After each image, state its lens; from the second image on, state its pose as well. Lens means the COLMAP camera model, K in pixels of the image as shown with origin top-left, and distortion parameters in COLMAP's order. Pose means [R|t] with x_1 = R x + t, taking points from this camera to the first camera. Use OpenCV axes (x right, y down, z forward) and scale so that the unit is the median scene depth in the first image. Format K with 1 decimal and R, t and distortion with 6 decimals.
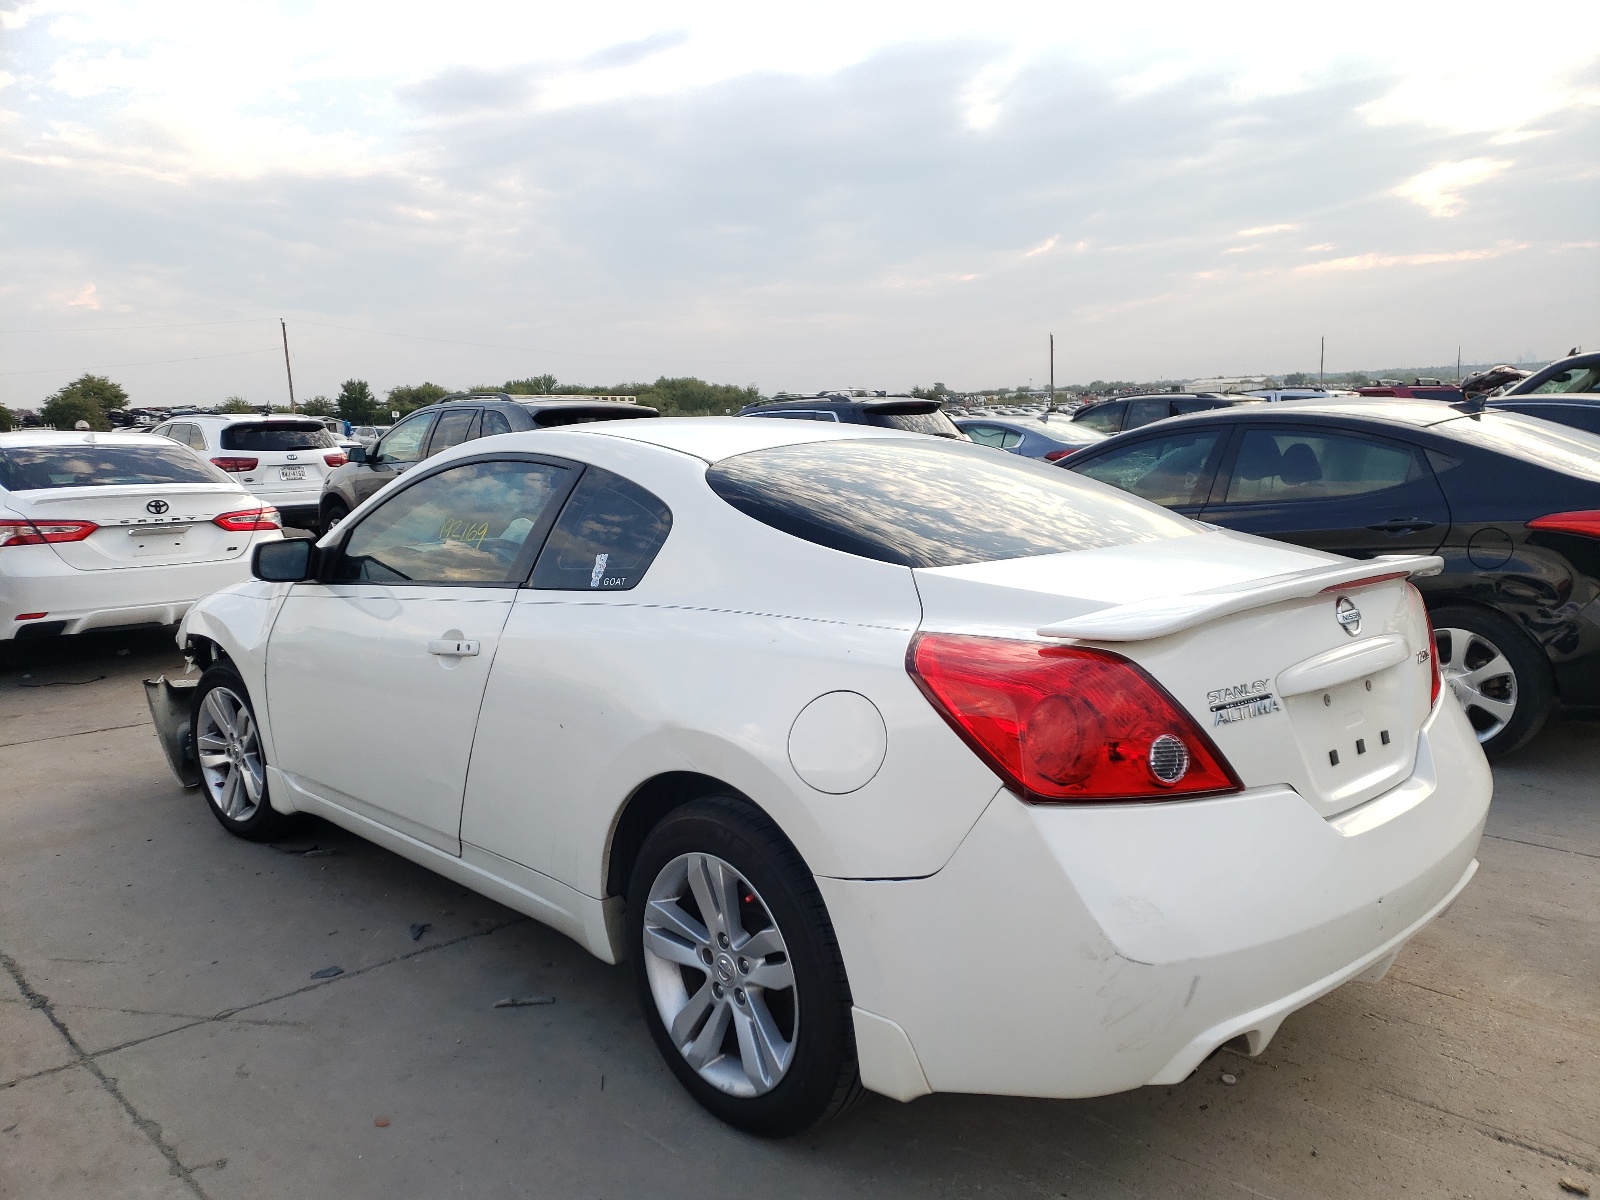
lens RADIAL K [[1211.7, 0, 800.1], [0, 1211.7, 598.8], [0, 0, 1]] dist [-0.008155, -0.001199]
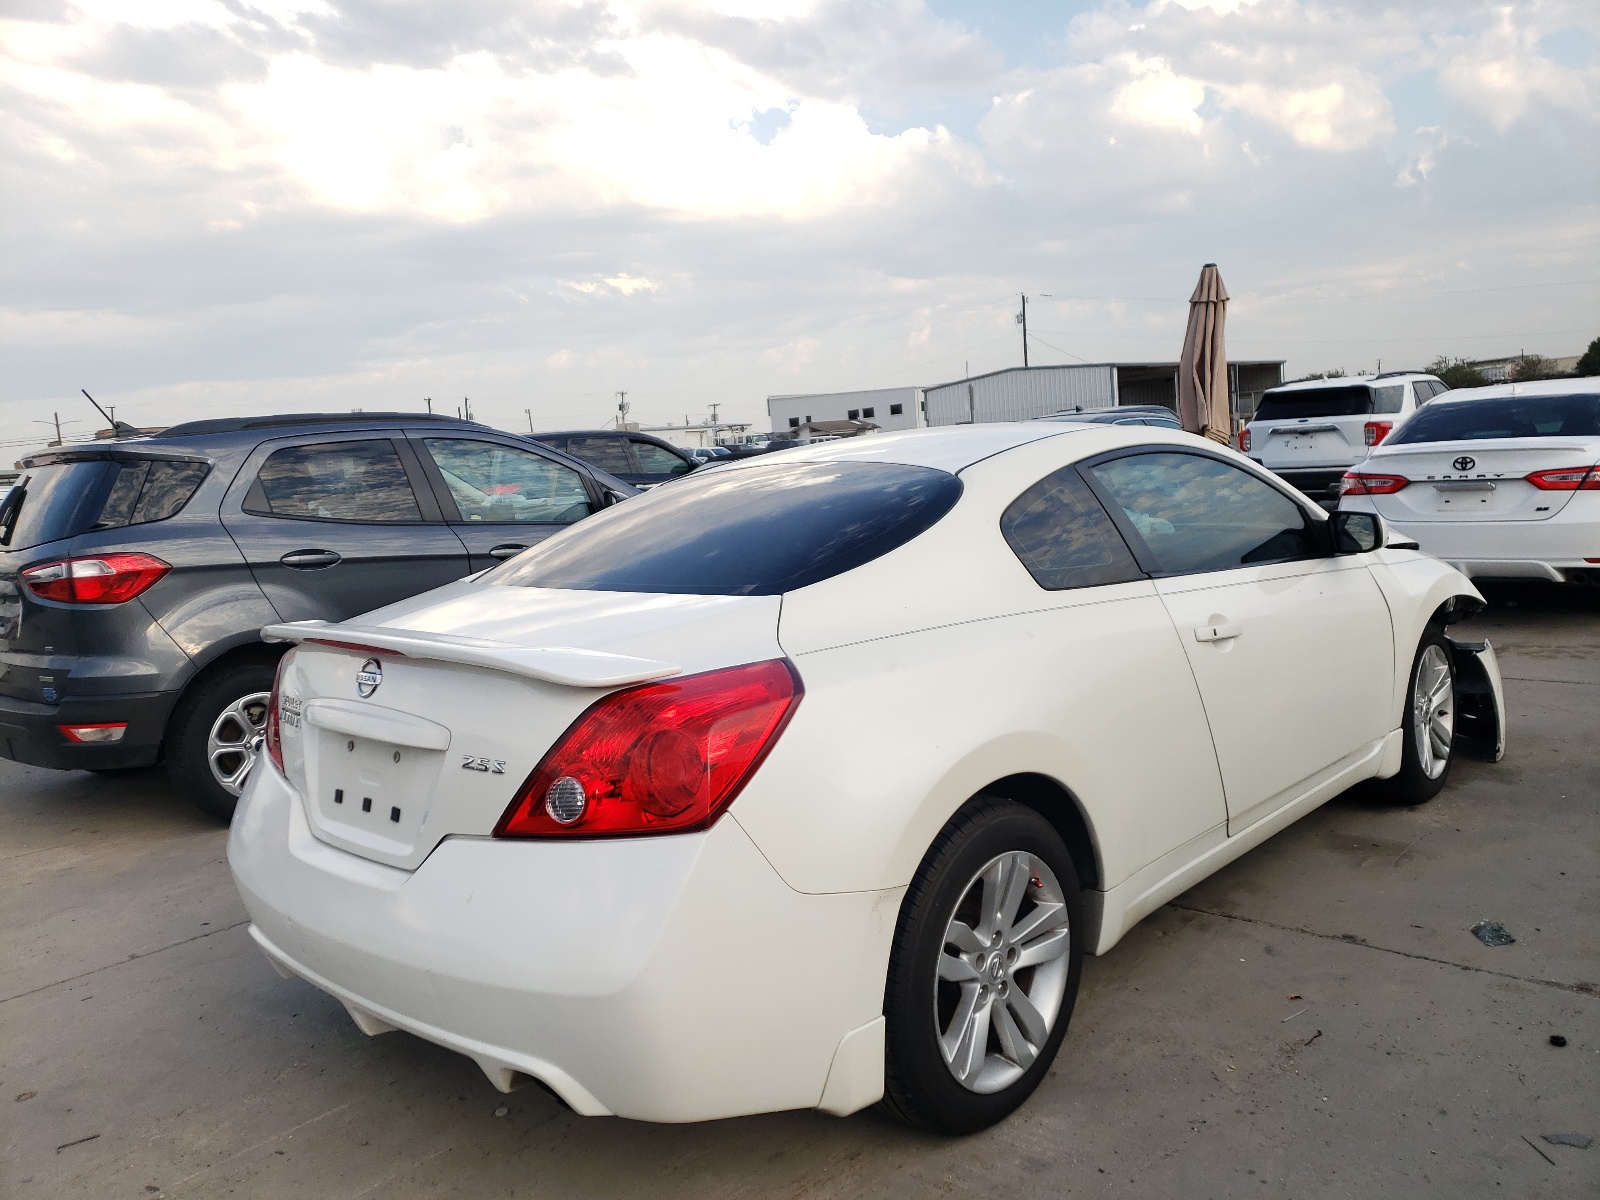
lens RADIAL K [[1211.7, 0, 800.1], [0, 1211.7, 600.8], [0, 0, 1]] dist [-0.008155, -0.001199]
pose [[0.107371, 0.136107, -0.984859, 0.413728], [-0.065017, 0.989426, 0.129650, -0.057468], [0.992091, 0.050112, 0.115085, 0.342612]]
